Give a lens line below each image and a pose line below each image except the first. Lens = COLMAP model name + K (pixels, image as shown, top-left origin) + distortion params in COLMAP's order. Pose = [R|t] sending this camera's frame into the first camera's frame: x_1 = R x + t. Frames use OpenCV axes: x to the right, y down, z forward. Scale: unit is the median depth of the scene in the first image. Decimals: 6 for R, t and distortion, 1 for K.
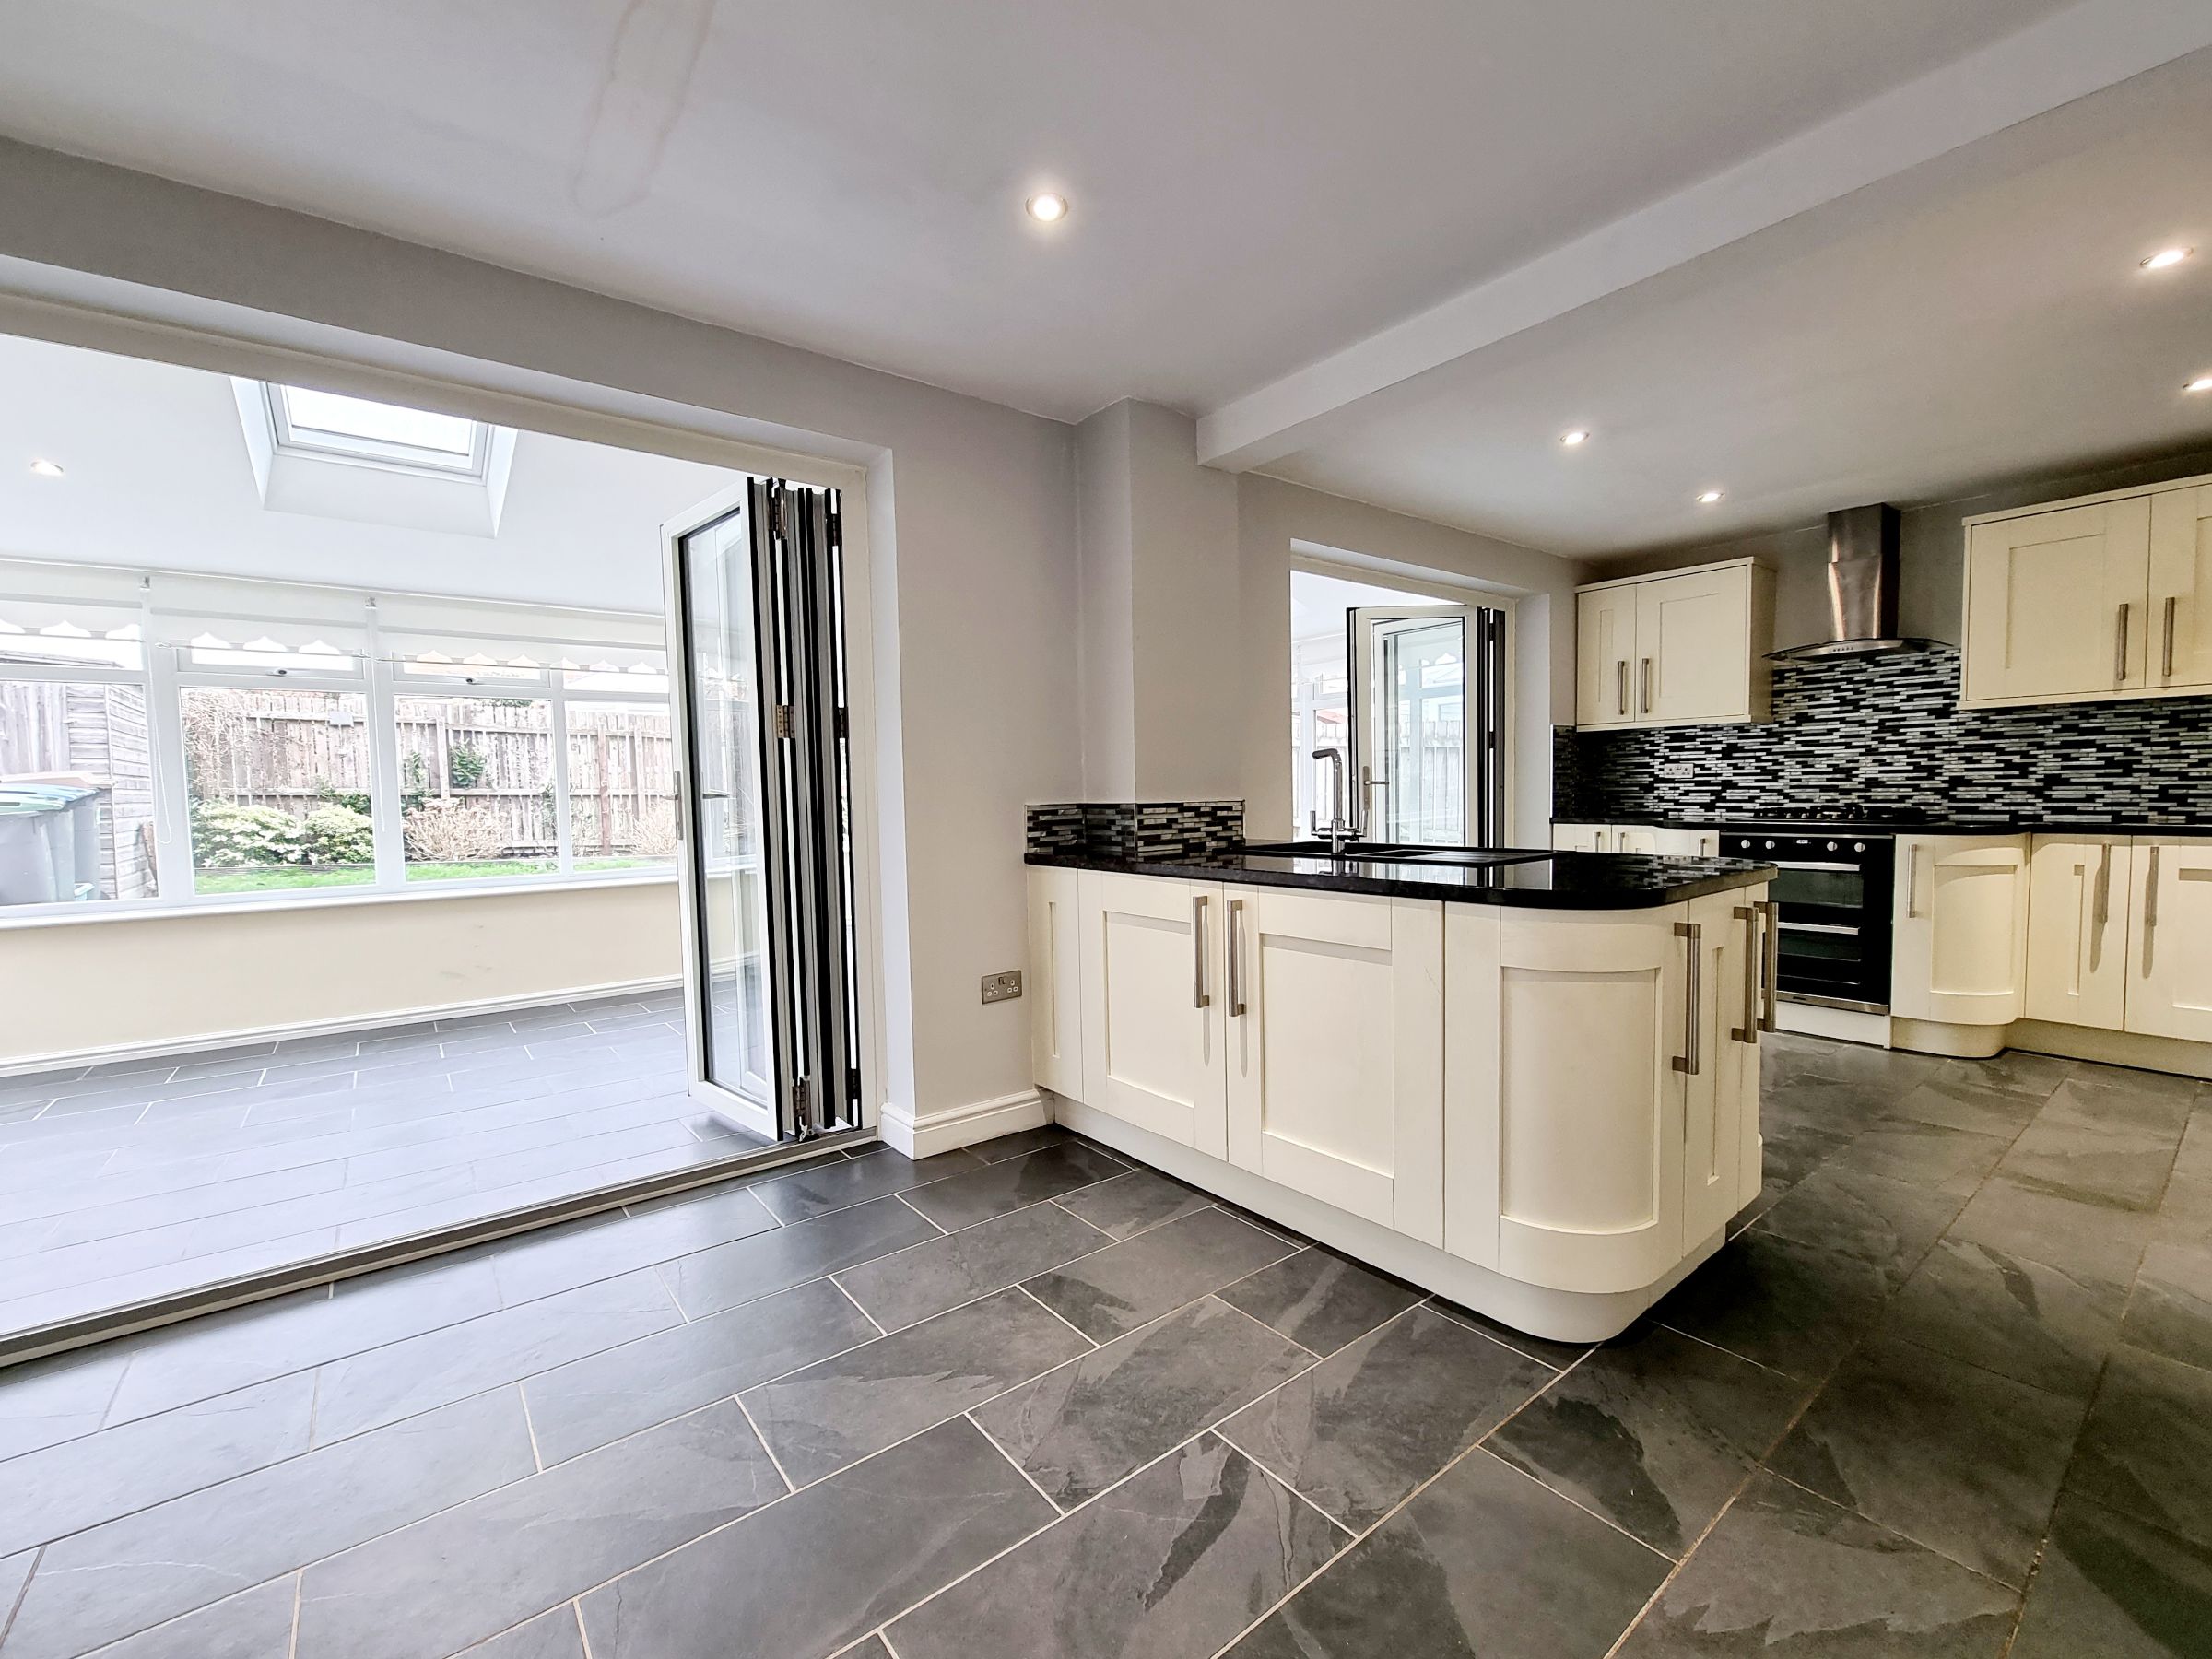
lens RADIAL K [[936.4, 0, 1098.2], [0, 936.4, 841.9], [0, 0, 1]] dist [-0.005219, 0.001251]
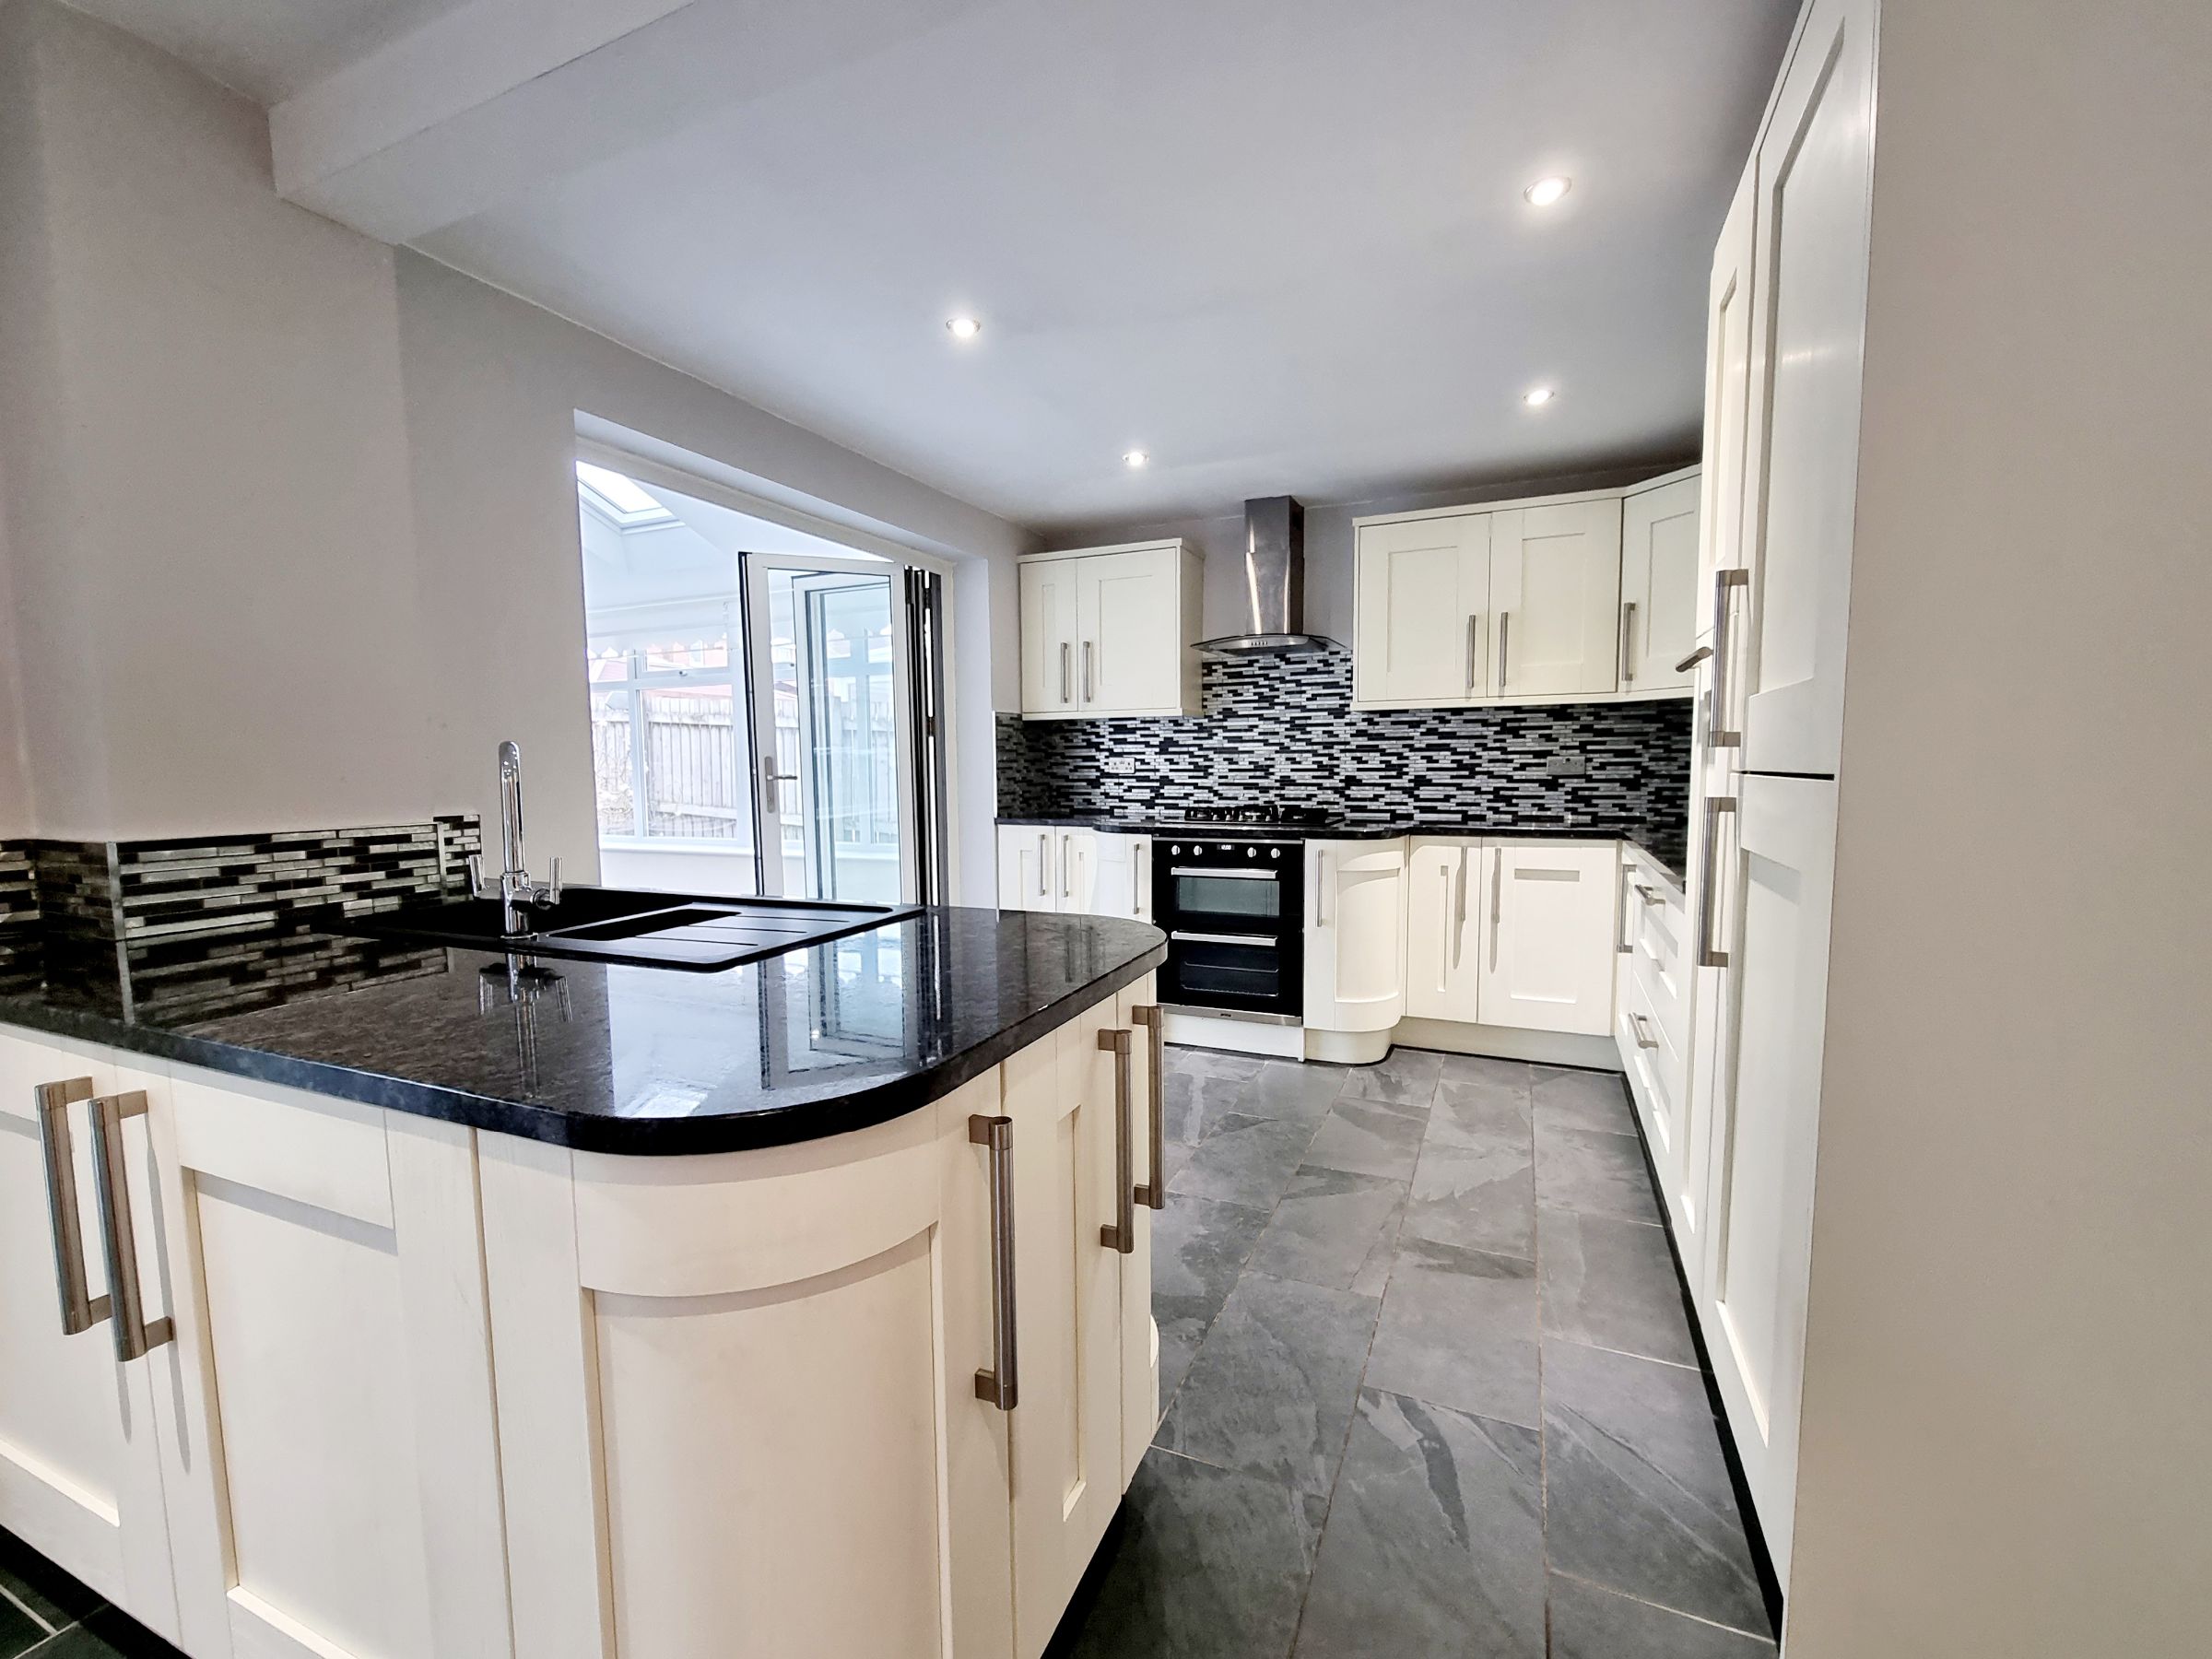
lens RADIAL K [[936.4, 0, 1098.2], [0, 936.4, 841.9], [0, 0, 1]] dist [-0.005219, 0.001251]
pose [[0.881427, -0.030463, 0.471336, 0.188371], [0.019263, 0.999406, 0.028569, -0.032094], [-0.471927, -0.016102, 0.881491, 0.222409]]
